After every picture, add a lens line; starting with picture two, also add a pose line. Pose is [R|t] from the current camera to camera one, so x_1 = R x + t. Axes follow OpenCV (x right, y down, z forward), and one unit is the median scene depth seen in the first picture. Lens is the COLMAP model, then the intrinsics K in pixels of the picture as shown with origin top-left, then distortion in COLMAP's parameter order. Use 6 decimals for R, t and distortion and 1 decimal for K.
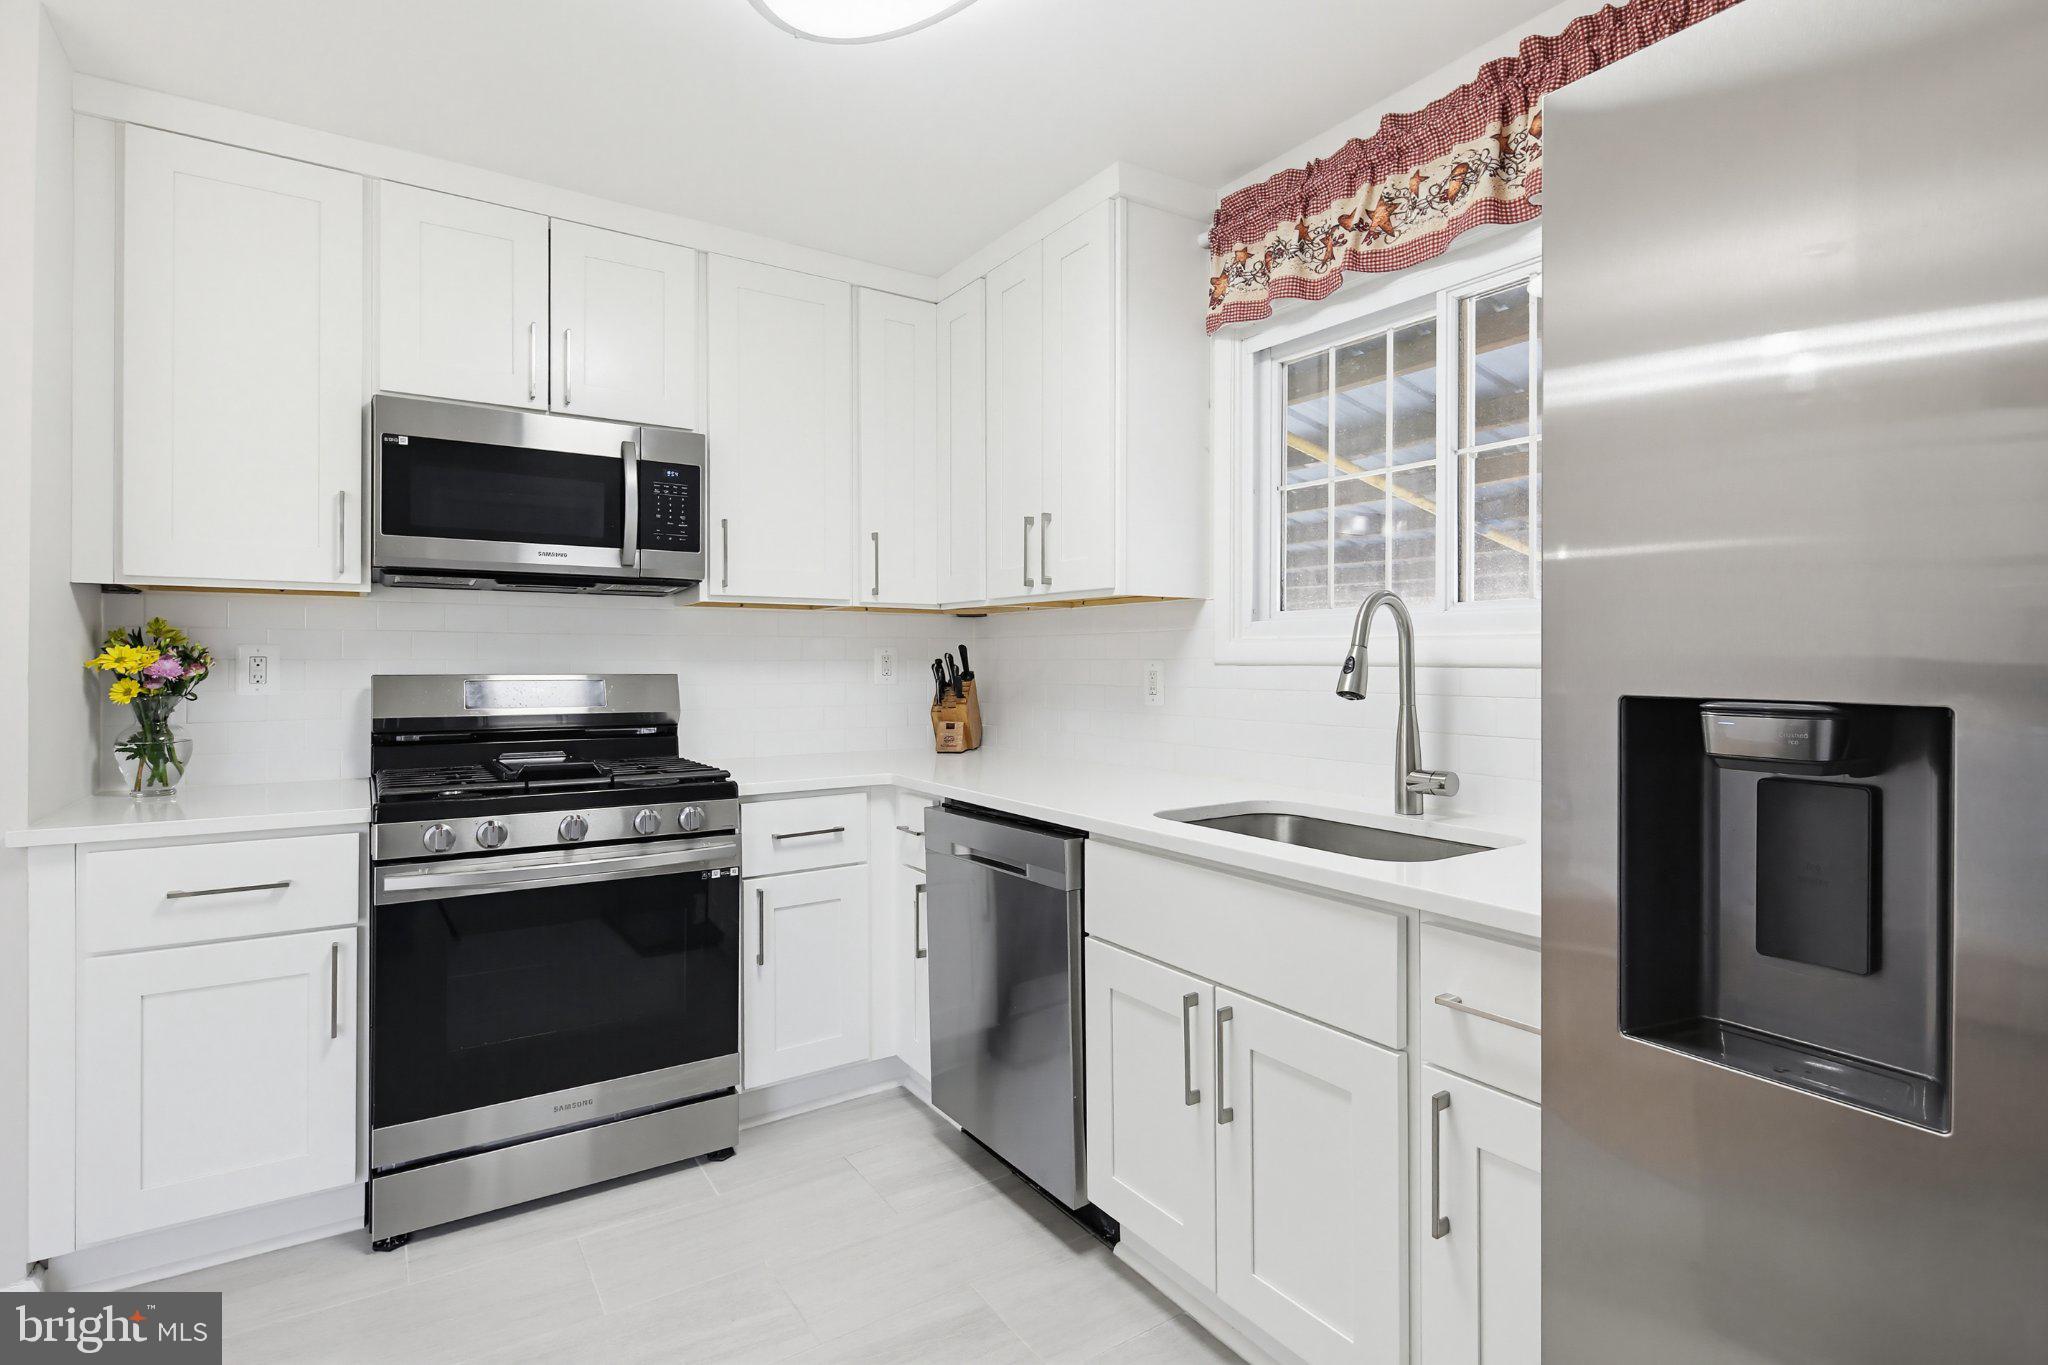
lens RADIAL K [[992.2, 0, 1025.6], [0, 992.2, 661.1], [0, 0, 1]] dist [-0.001442, -0.000572]
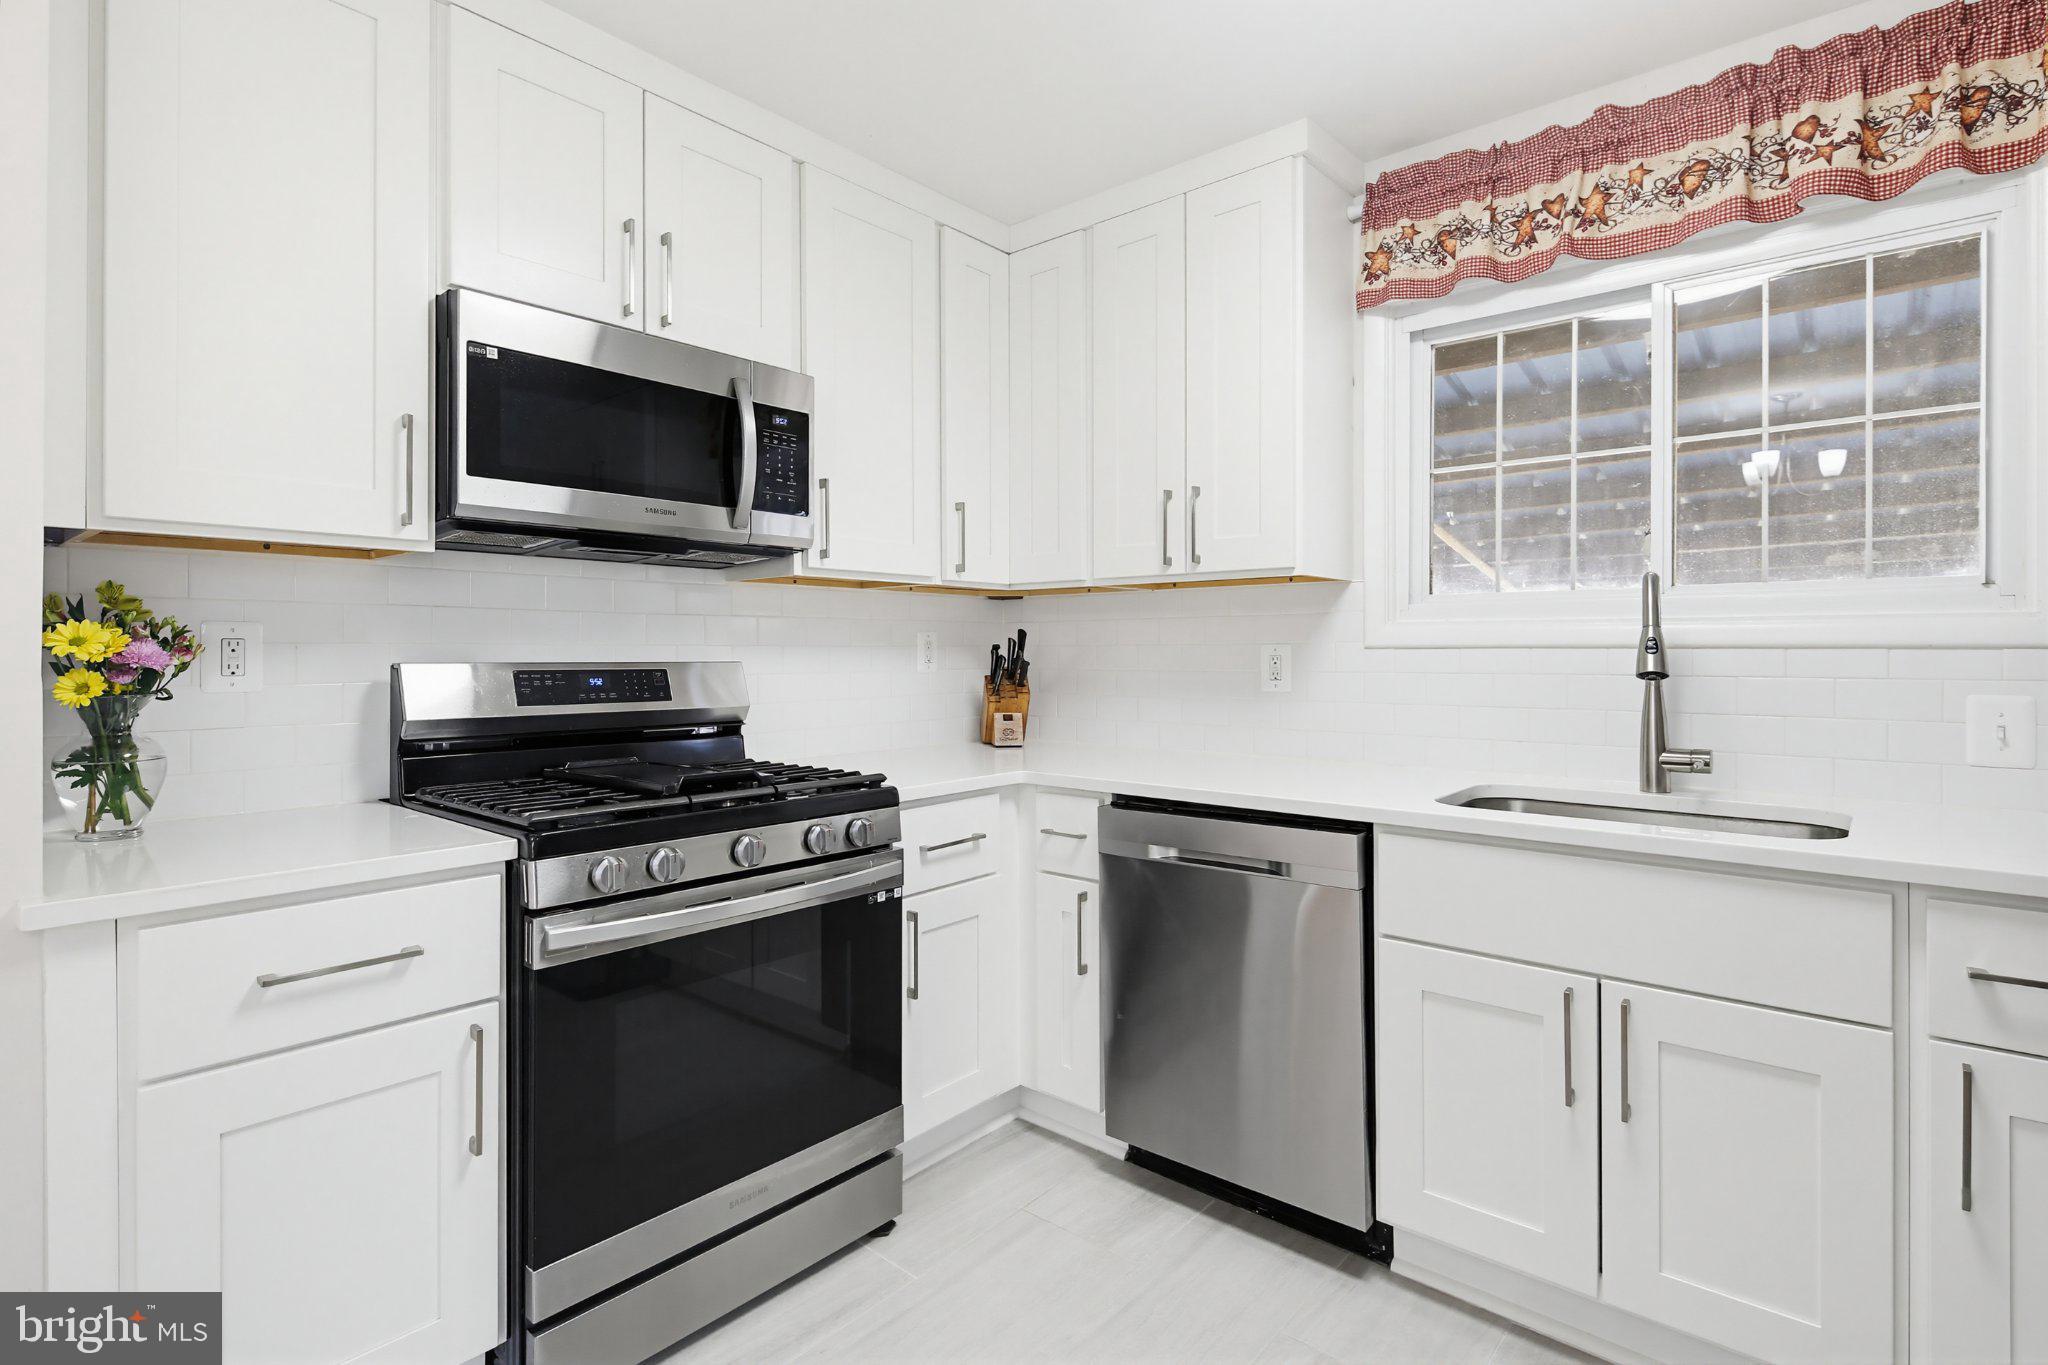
lens RADIAL K [[992.6, 0, 1017.0], [0, 992.6, 653.3], [0, 0, 1]] dist [-0.000493, -0.001180]
pose [[0.964582, -0.002773, 0.263767, -0.440639], [0.002593, 0.999996, 0.001029, 0.007315], [-0.263769, -0.000309, 0.964586, 0.161991]]
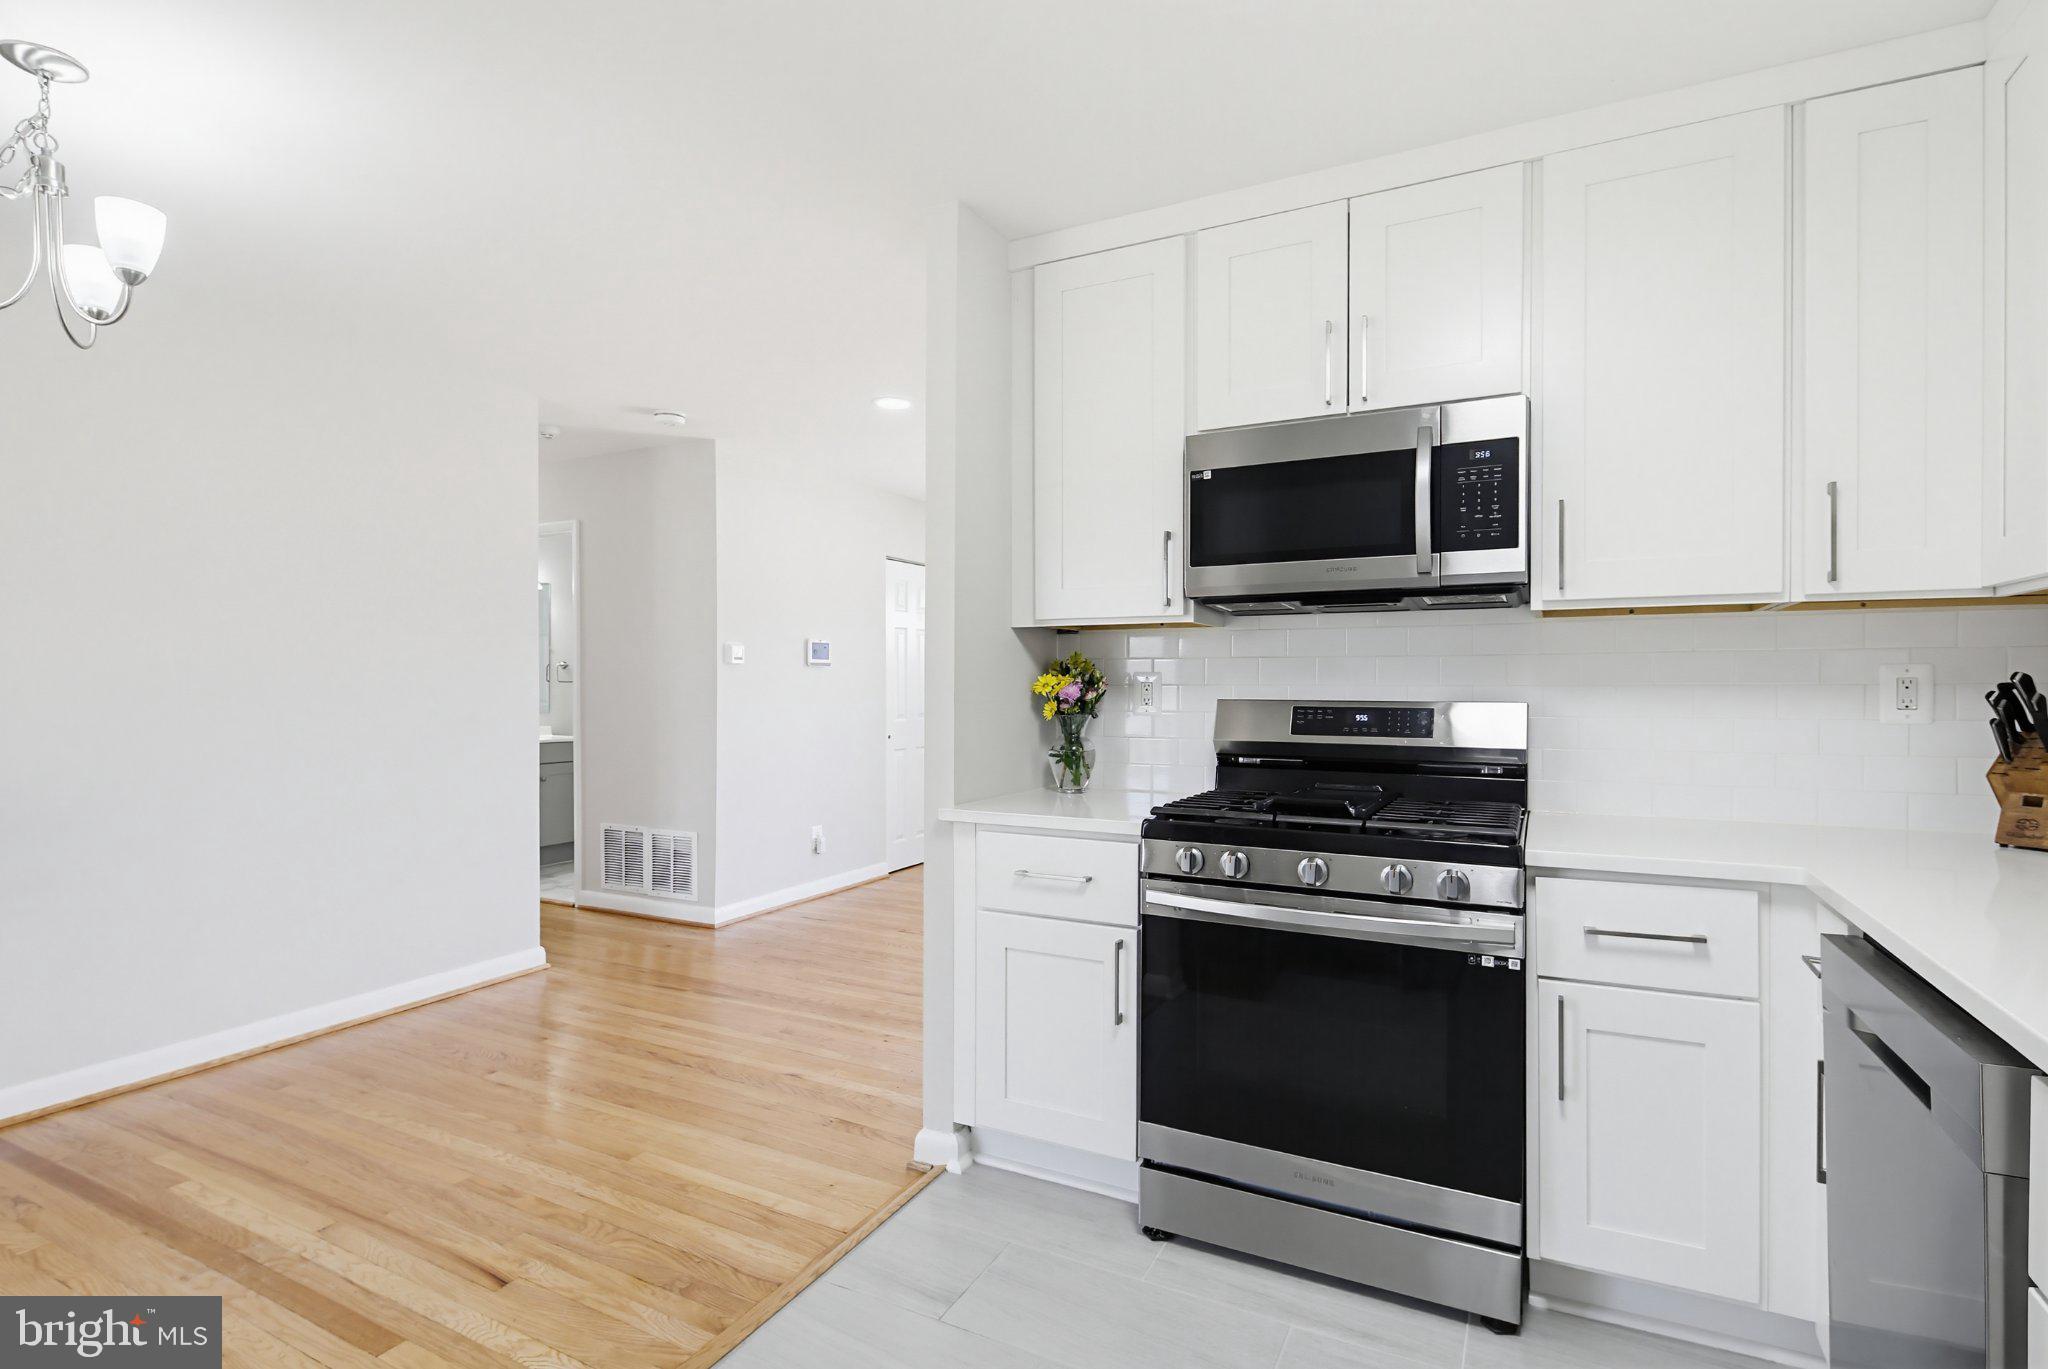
lens RADIAL K [[1007.0, 0, 1023.9], [0, 1007.0, 694.8], [0, 0, 1]] dist [-0.000626, -0.000912]
pose [[0.486015, 0.007701, -0.873917, 0.205409], [0.000240, 0.999960, 0.008945, -0.000763], [0.873951, -0.004557, 0.485994, 0.315278]]
